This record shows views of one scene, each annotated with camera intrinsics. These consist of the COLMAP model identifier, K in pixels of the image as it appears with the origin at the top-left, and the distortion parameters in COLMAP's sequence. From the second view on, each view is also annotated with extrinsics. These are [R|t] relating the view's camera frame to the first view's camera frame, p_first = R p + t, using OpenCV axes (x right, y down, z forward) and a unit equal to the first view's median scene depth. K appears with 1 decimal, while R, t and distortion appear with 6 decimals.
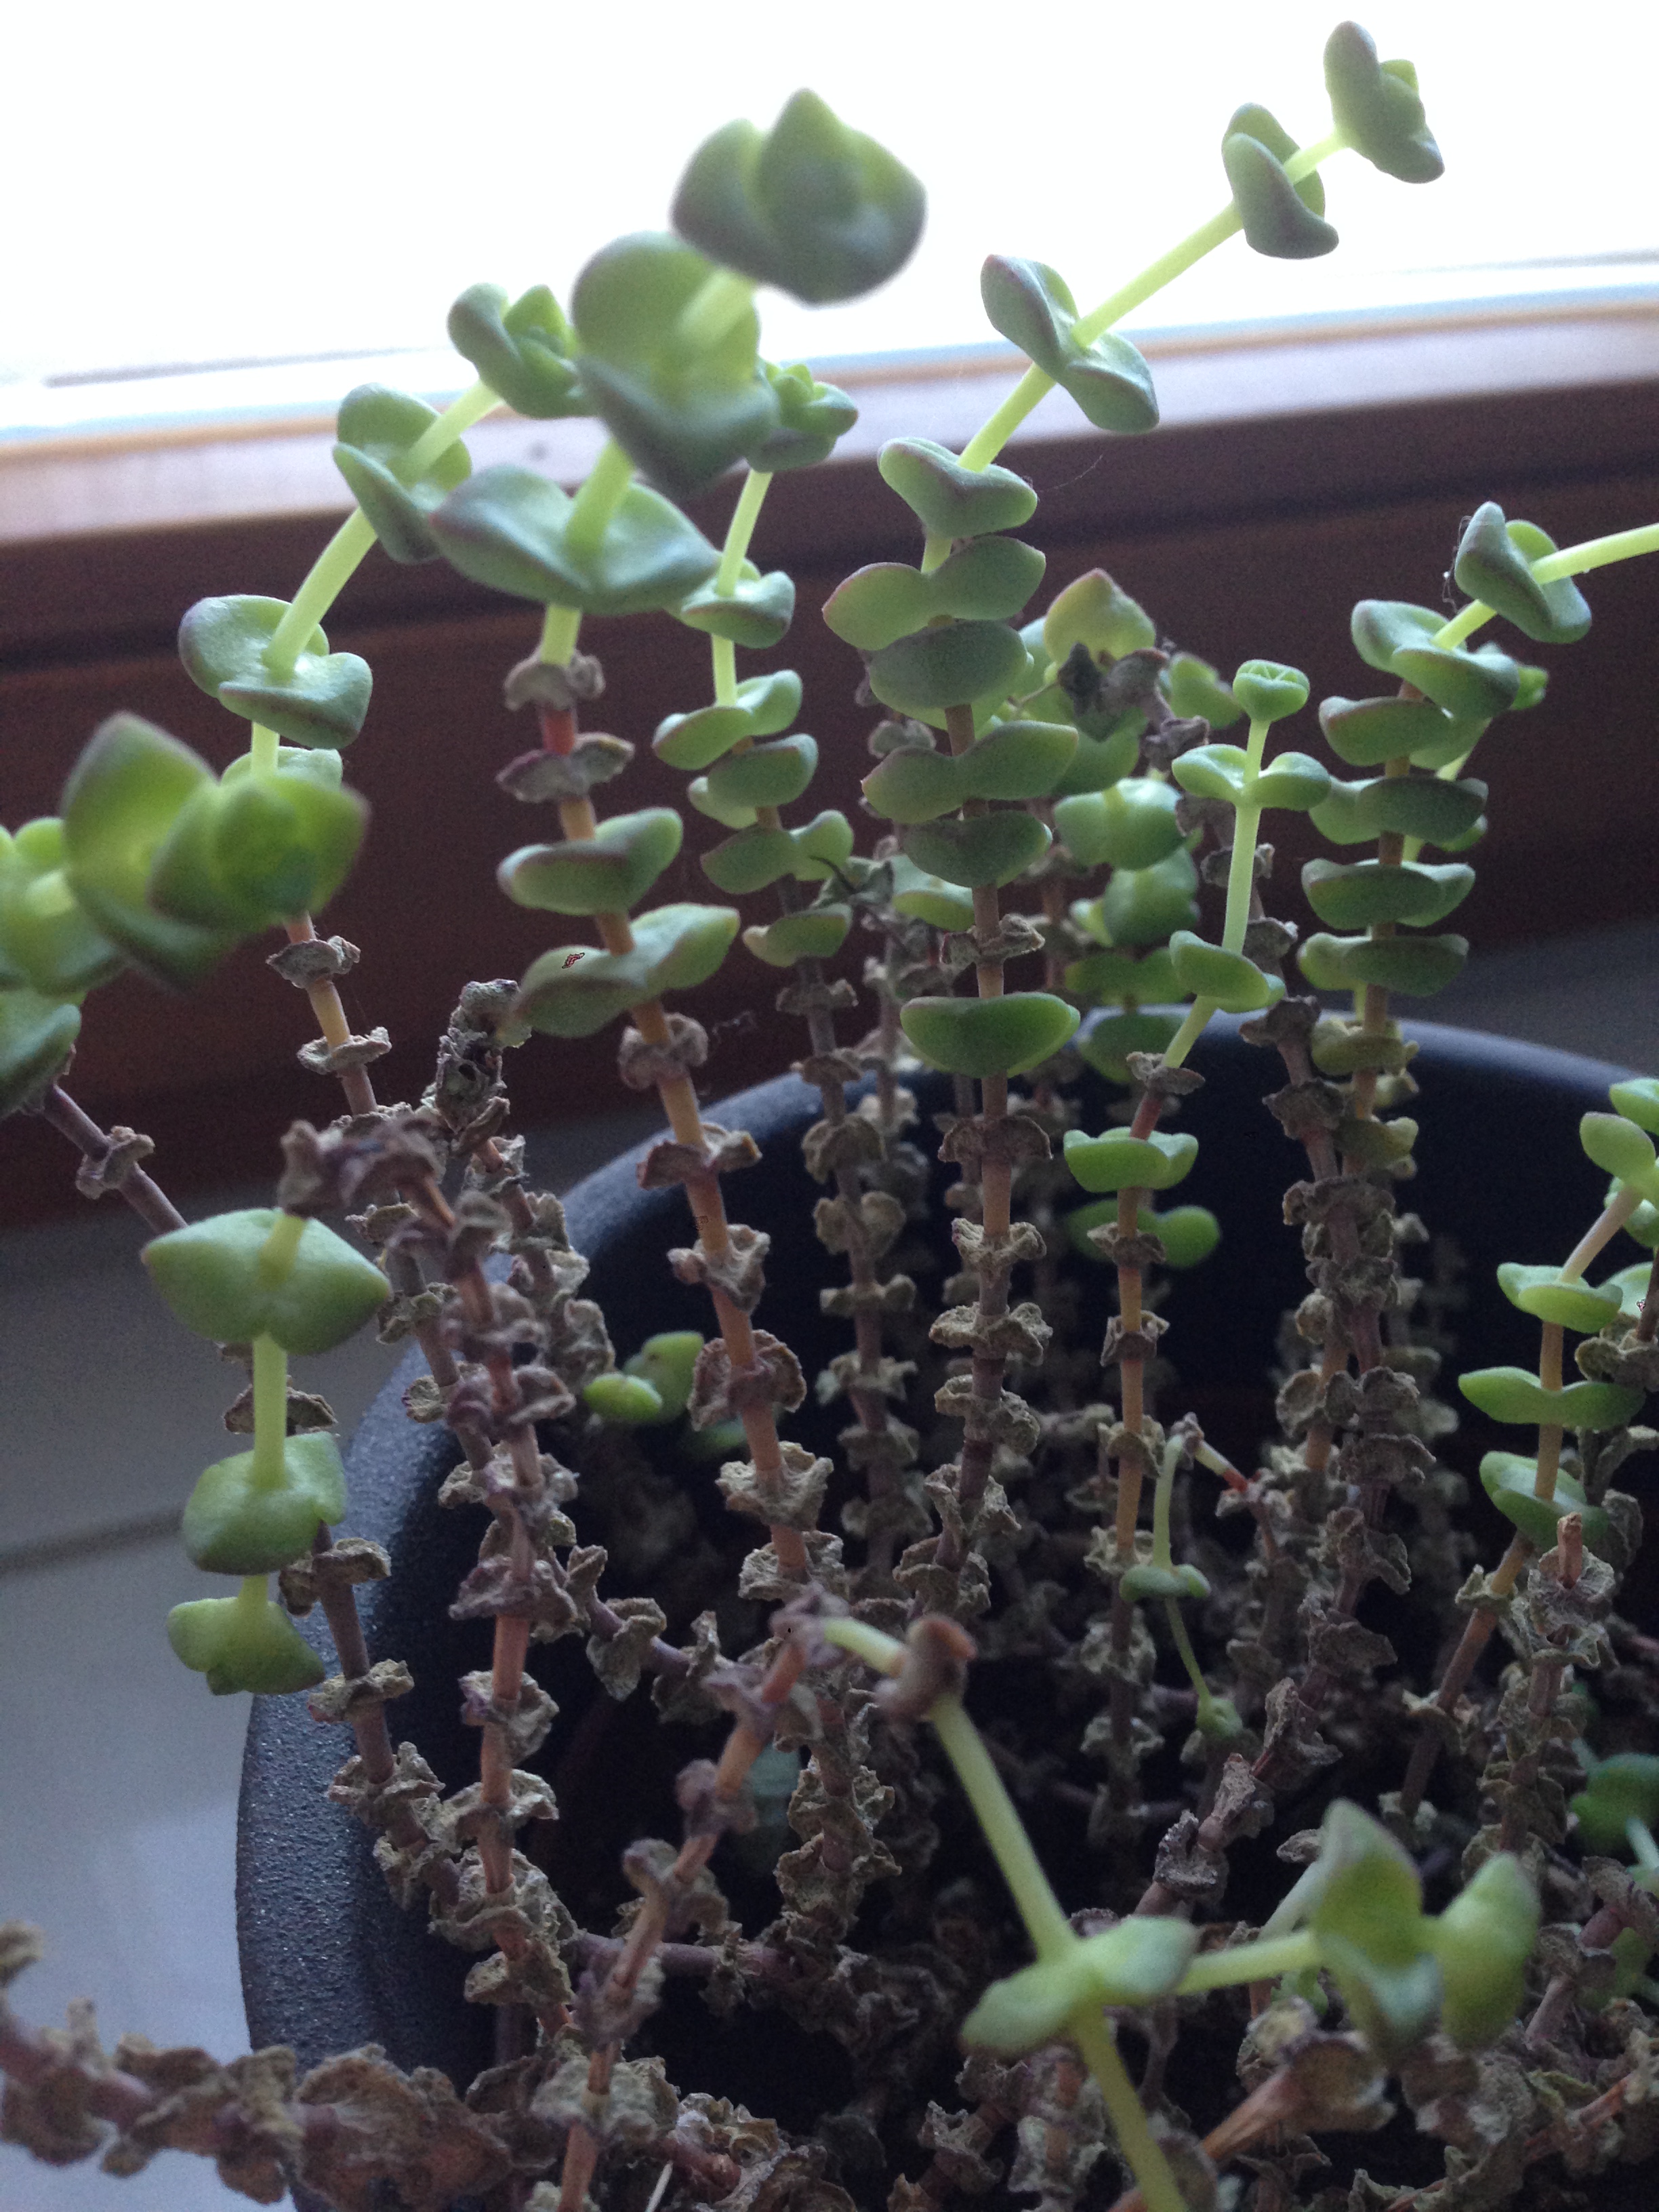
lens RADIAL K [[2116.5, 0, 827.9], [0, 2116.5, 1099.0], [0, 0, 1]] dist [0.026271, 0.000000]
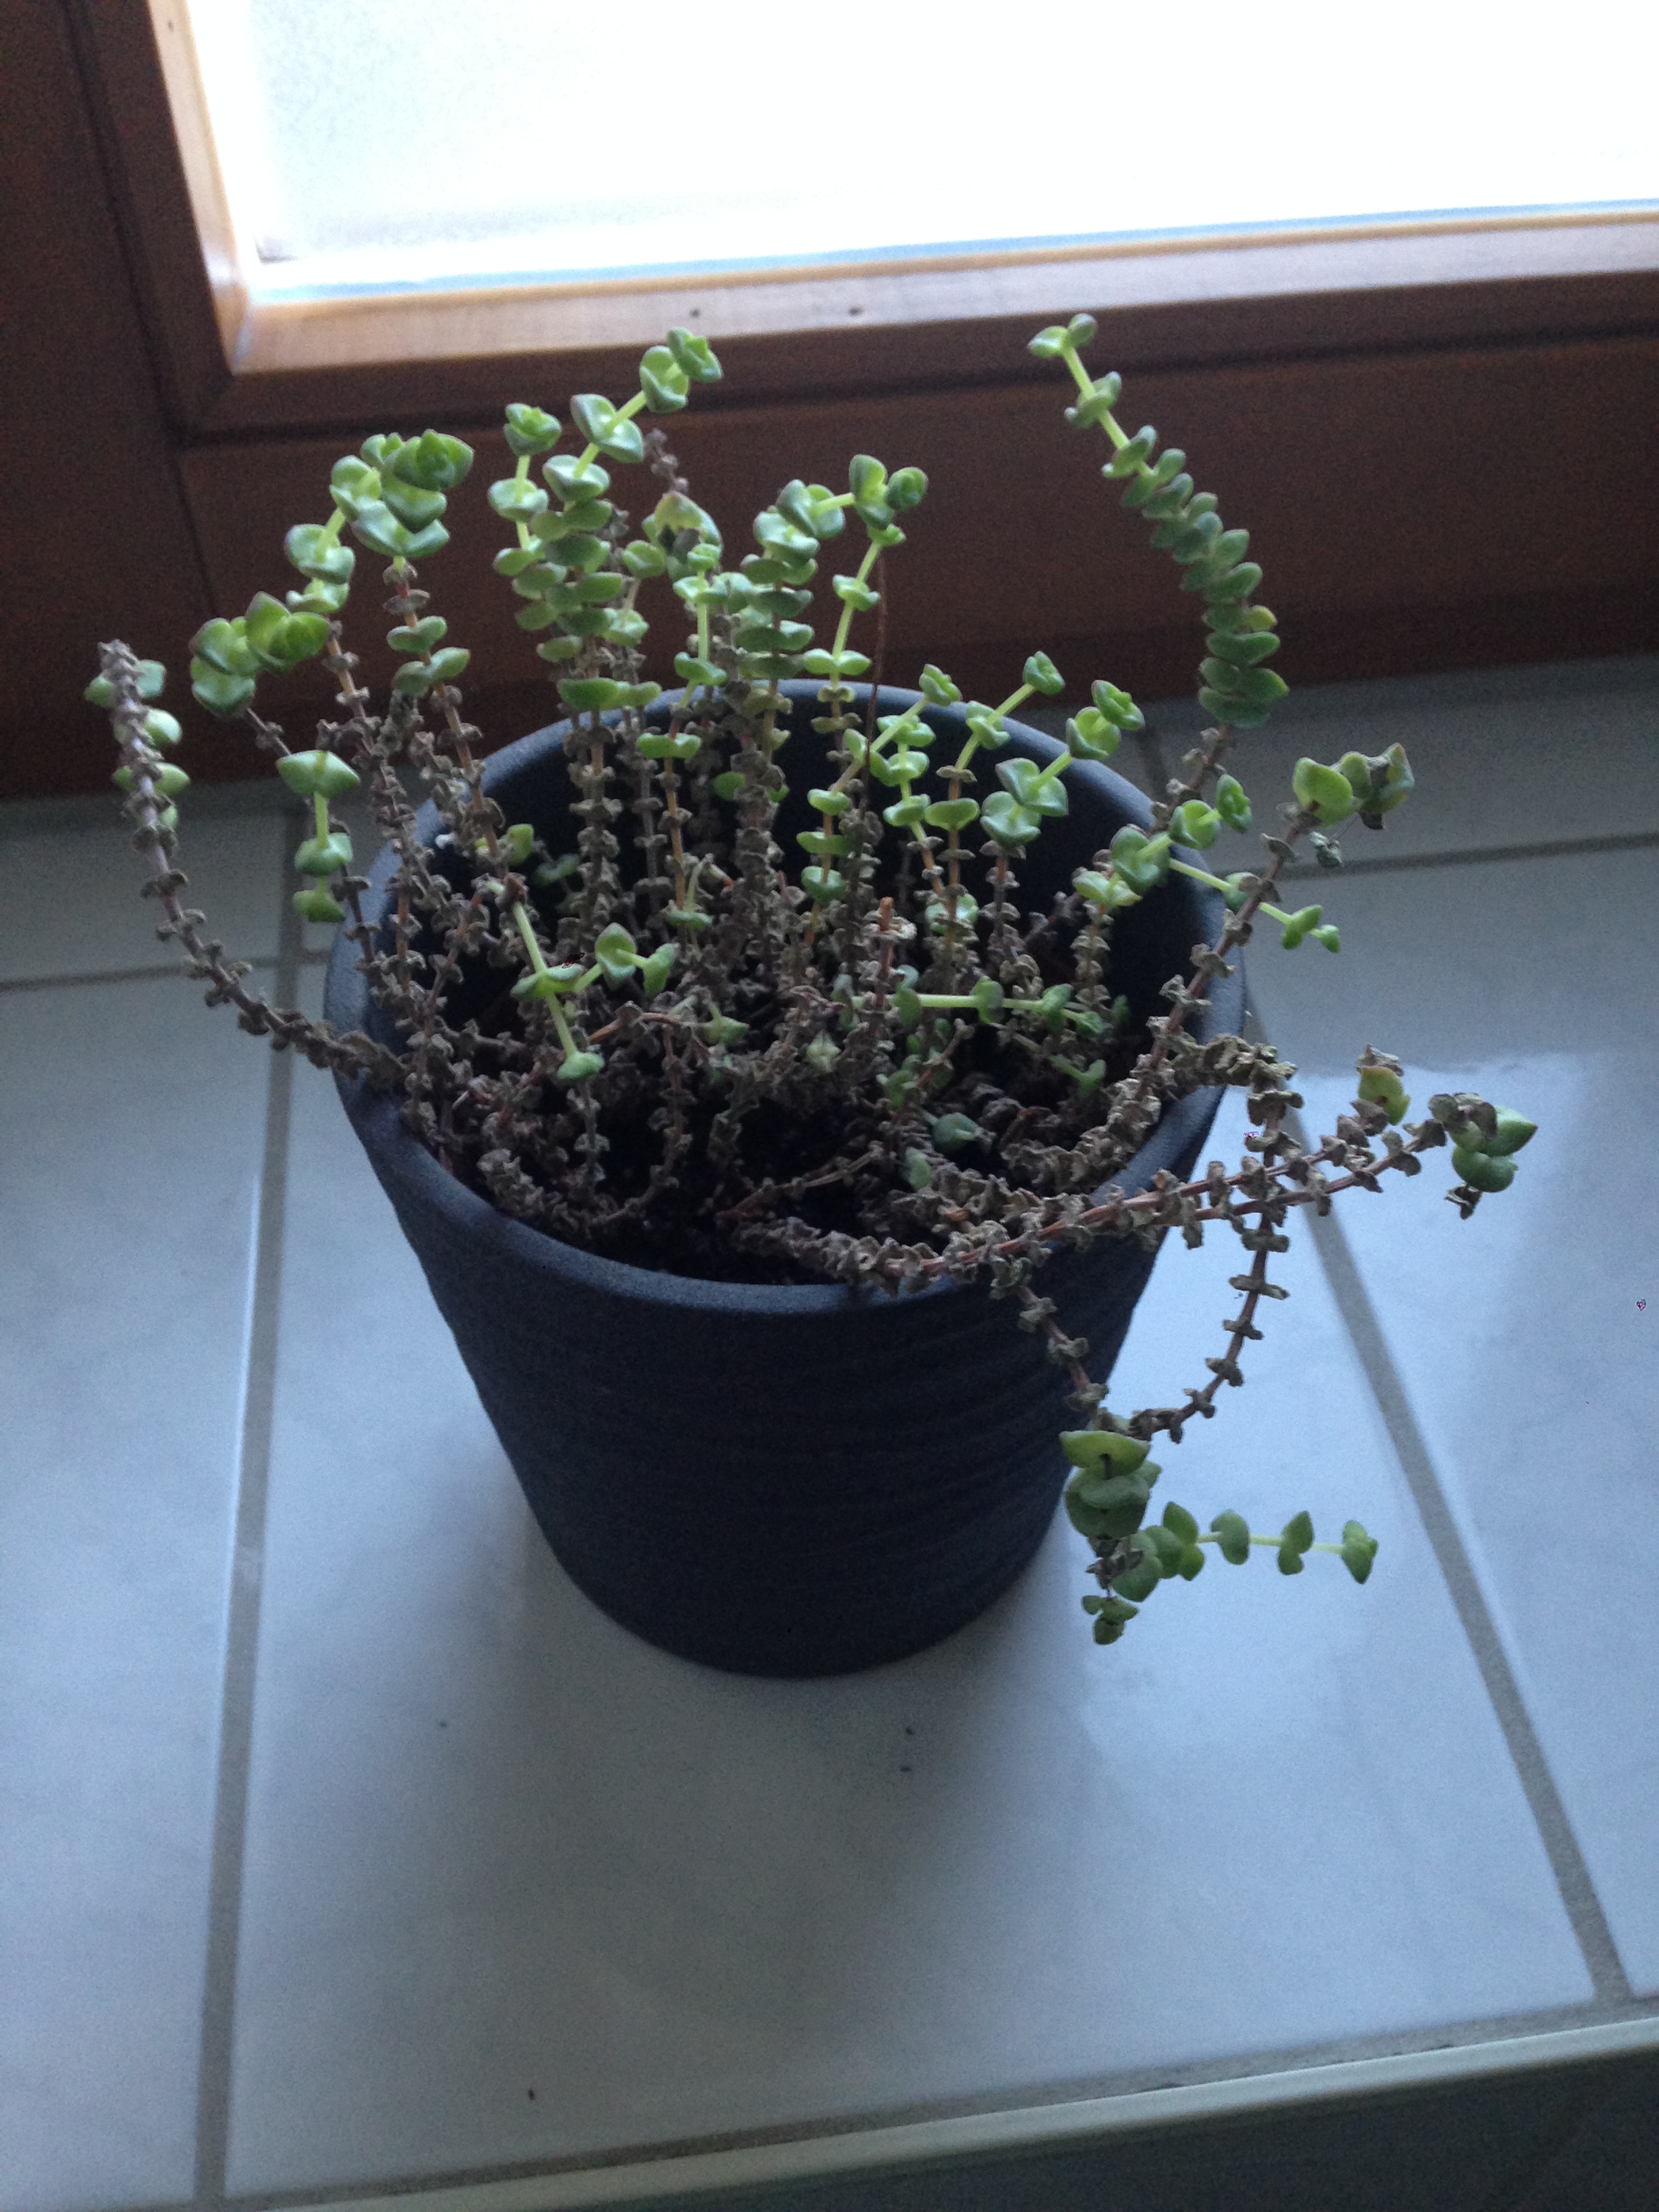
lens RADIAL K [[2116.5, 0, 832.9], [0, 2116.5, 1109.1], [0, 0, 1]] dist [0.026271, 0.000000]
pose [[0.994725, 0.029658, -0.098199, 0.714074], [-0.012770, 0.985649, 0.168326, 0.033961], [0.101782, -0.166184, 0.980828, -1.806536]]
